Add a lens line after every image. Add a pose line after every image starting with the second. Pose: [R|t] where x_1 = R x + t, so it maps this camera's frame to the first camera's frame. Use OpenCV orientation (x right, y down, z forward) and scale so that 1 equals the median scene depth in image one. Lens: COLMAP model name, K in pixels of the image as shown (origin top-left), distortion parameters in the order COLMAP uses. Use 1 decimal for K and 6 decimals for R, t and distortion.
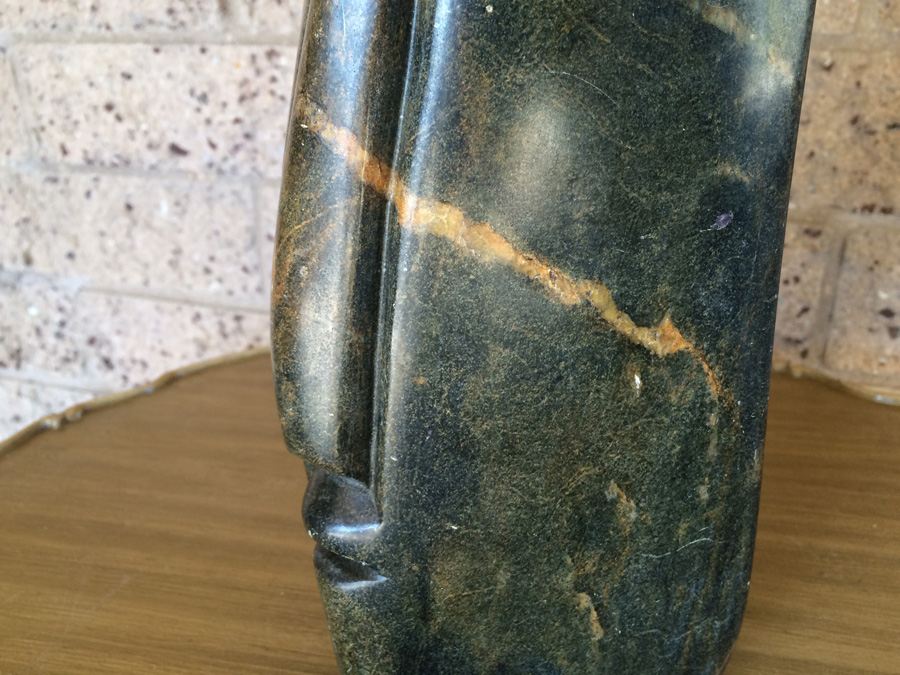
lens RADIAL K [[785.2, 0, 447.6], [0, 785.2, 339.1], [0, 0, 1]] dist [0.085566, -0.140227]
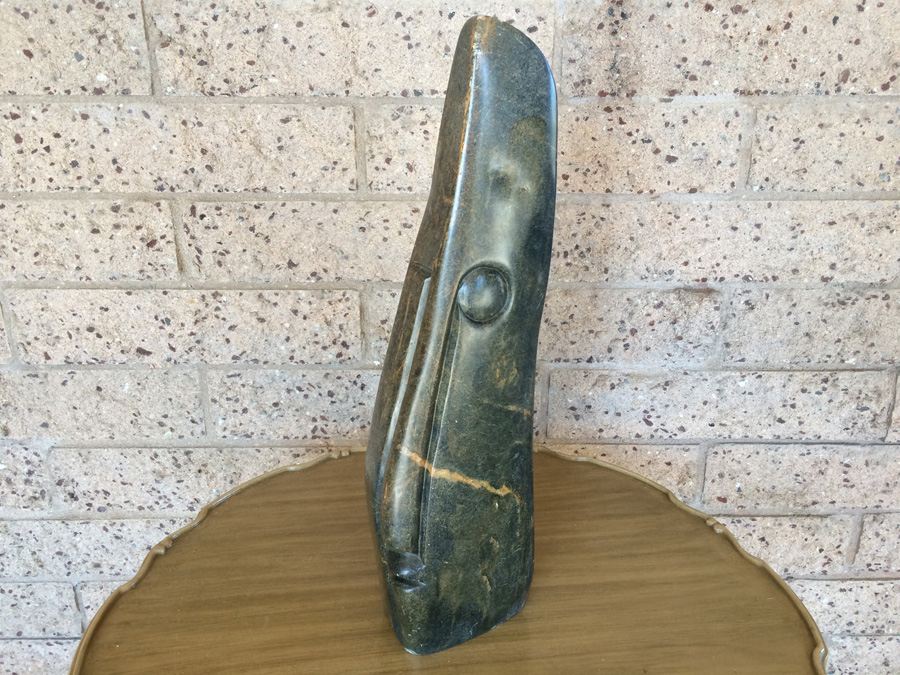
lens RADIAL K [[785.2, 0, 447.3], [0, 785.2, 333.7], [0, 0, 1]] dist [0.085566, -0.140227]
pose [[0.942186, -0.113758, 0.315190, -0.306531], [0.121059, 0.992639, -0.003613, -0.226788], [-0.312459, 0.041561, 0.949022, -0.698397]]
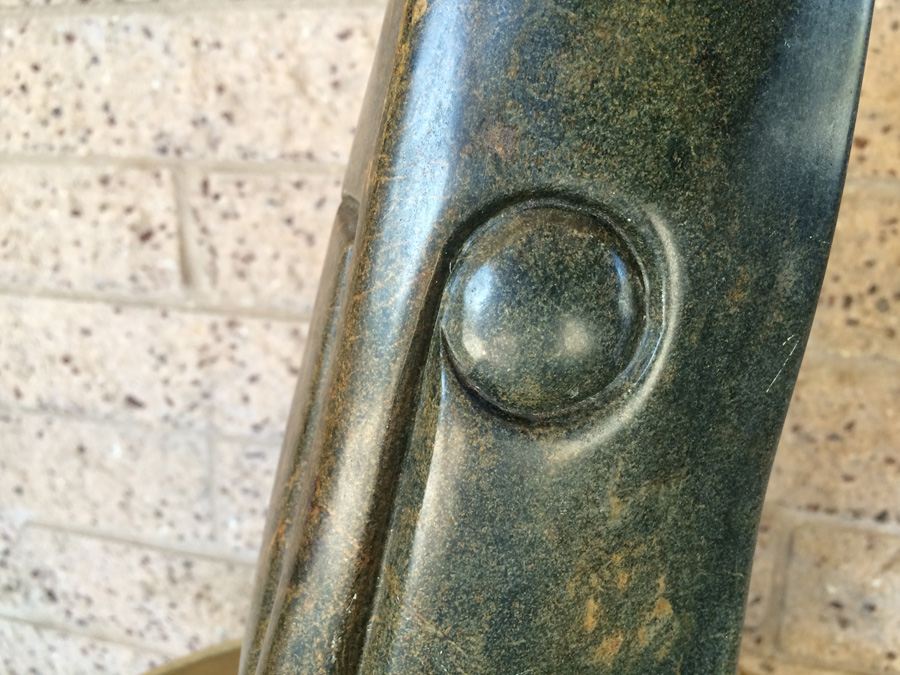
lens RADIAL K [[785.2, 0, 446.2], [0, 785.2, 336.5], [0, 0, 1]] dist [0.085566, -0.140227]
pose [[0.999012, 0.004845, 0.044186, 0.009208], [0.000430, 0.992943, -0.118592, -0.231514], [-0.044449, 0.118493, 0.991960, -0.019879]]
